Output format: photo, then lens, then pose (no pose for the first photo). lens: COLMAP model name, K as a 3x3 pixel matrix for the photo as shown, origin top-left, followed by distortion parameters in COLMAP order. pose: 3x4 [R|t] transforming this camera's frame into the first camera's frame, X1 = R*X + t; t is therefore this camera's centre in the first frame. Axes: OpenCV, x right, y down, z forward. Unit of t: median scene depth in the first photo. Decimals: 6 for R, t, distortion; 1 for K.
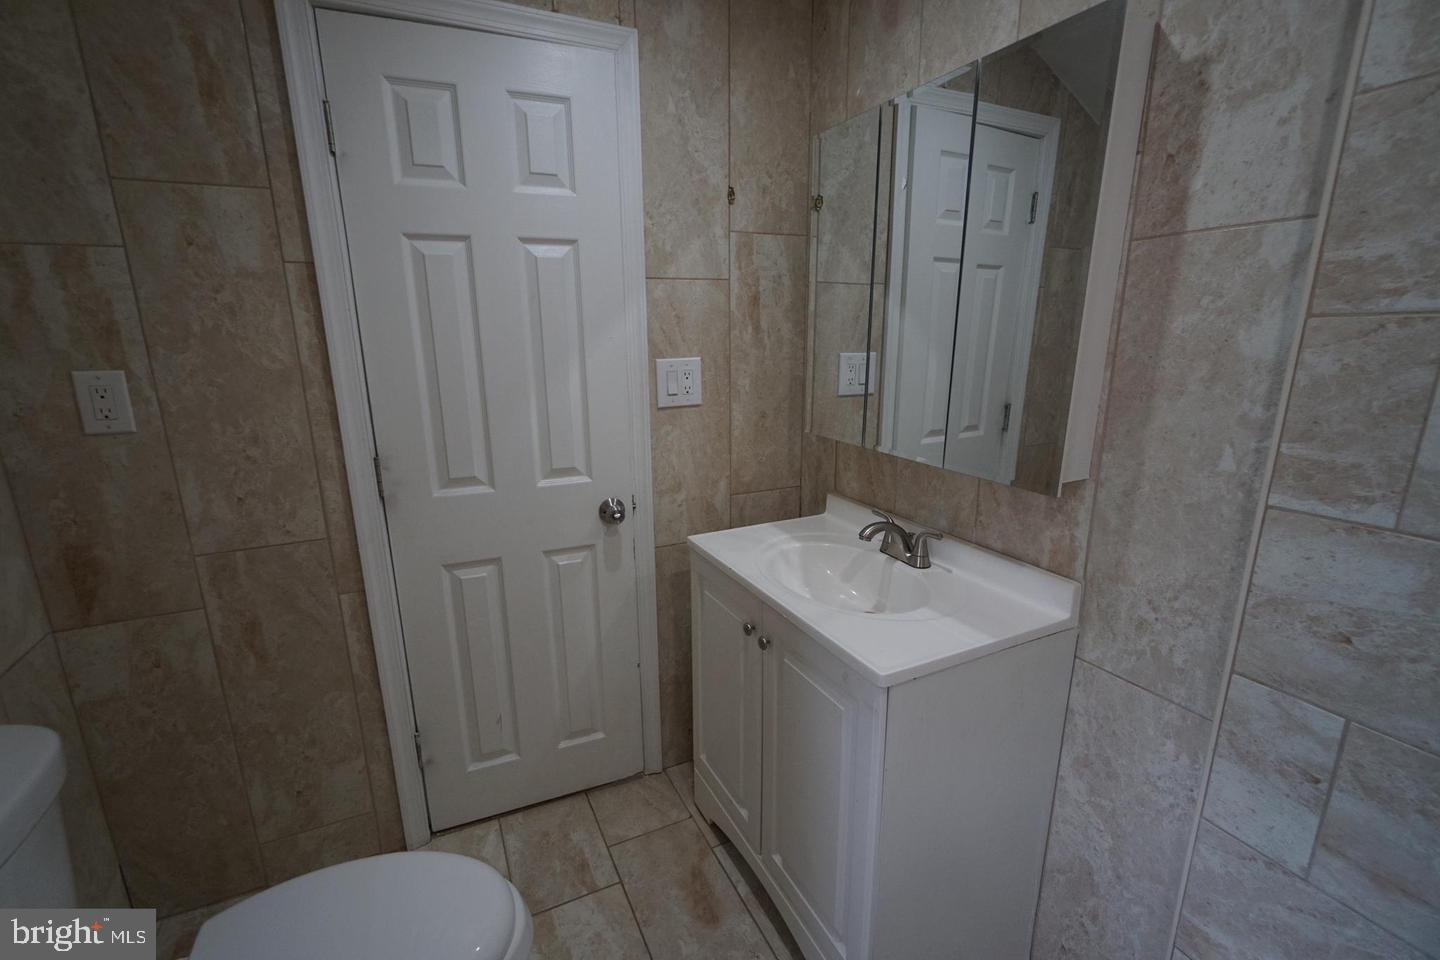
lens RADIAL K [[620.6, 0, 709.7], [0, 620.6, 479.8], [0, 0, 1]] dist [-0.011114, 0.006348]
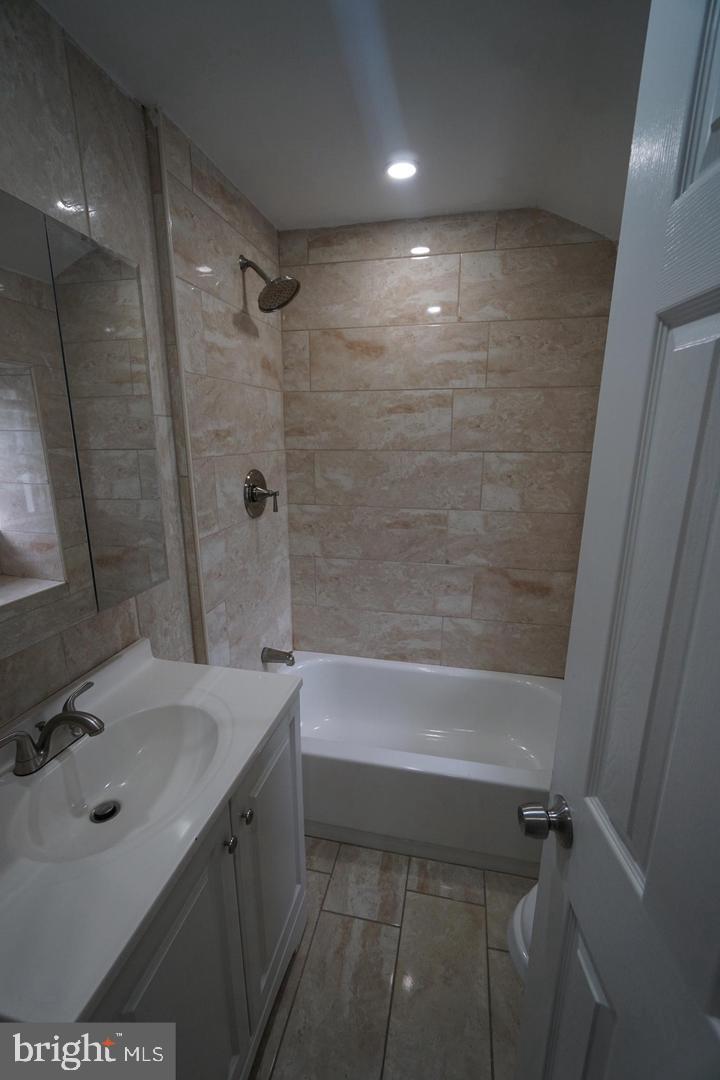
lens RADIAL K [[465.5, 0, 358.8], [0, 465.5, 551.6], [0, 0, 1]] dist [-0.011114, 0.006348]
pose [[-0.786661, -0.149547, 0.598999, -0.547976], [0.147421, 0.896654, 0.417466, -0.492501], [-0.599526, 0.416709, -0.683317, 1.630093]]
